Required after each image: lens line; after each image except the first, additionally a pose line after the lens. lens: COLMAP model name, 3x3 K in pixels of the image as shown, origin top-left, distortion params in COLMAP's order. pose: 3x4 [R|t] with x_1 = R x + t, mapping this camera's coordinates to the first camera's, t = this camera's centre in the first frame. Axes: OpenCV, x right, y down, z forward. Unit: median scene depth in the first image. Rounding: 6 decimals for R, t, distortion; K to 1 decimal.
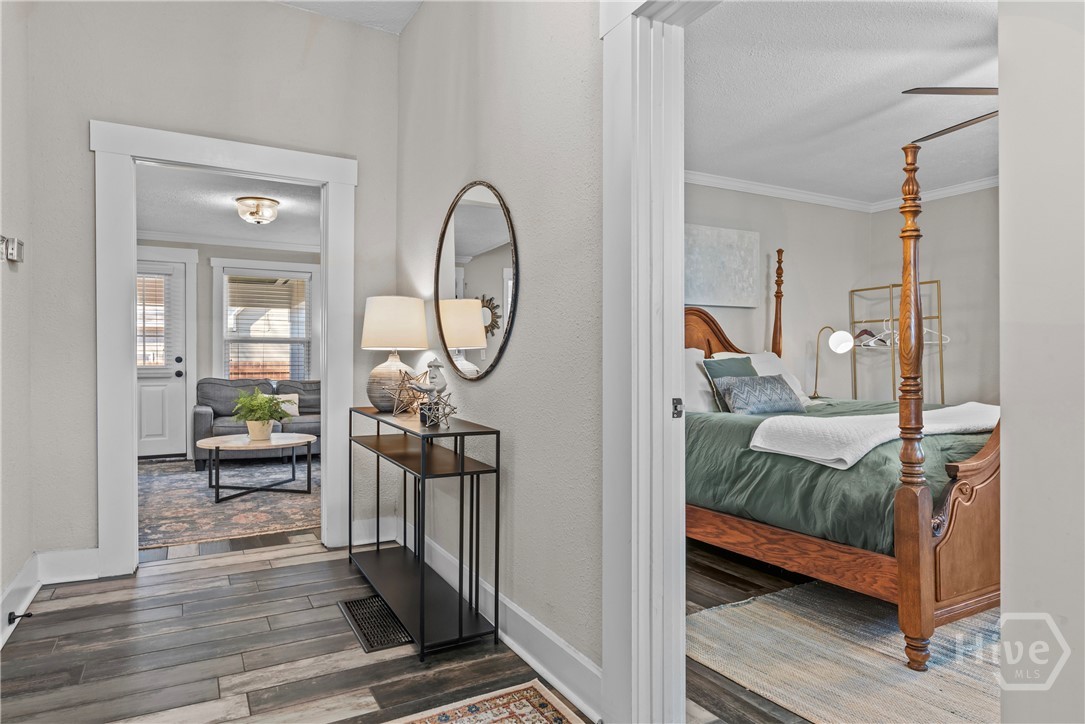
lens RADIAL K [[649.5, 0, 553.2], [0, 649.5, 363.8], [0, 0, 1]] dist [-0.000377, -0.002289]
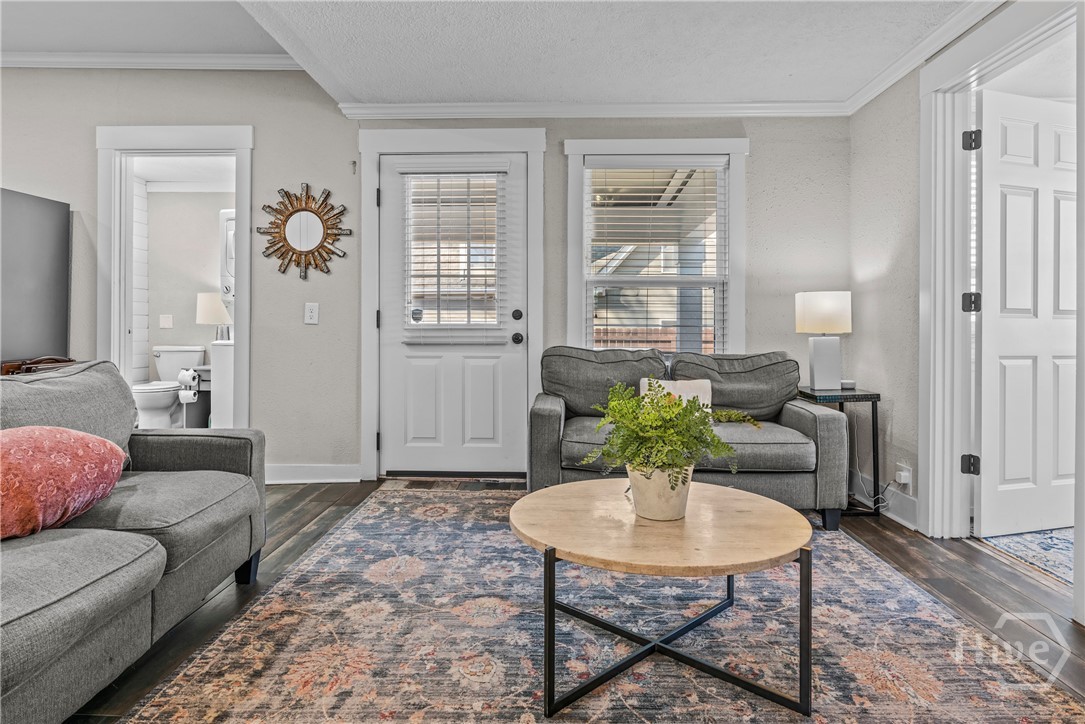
lens RADIAL K [[643.3, 0, 544.4], [0, 643.3, 326.9], [0, 0, 1]] dist [-0.000615, -0.000112]
pose [[0.856434, 0.002006, -0.516252, -0.434807], [-0.004975, 0.999978, -0.004367, 0.012555], [0.516232, 0.006308, 0.856425, 0.883556]]
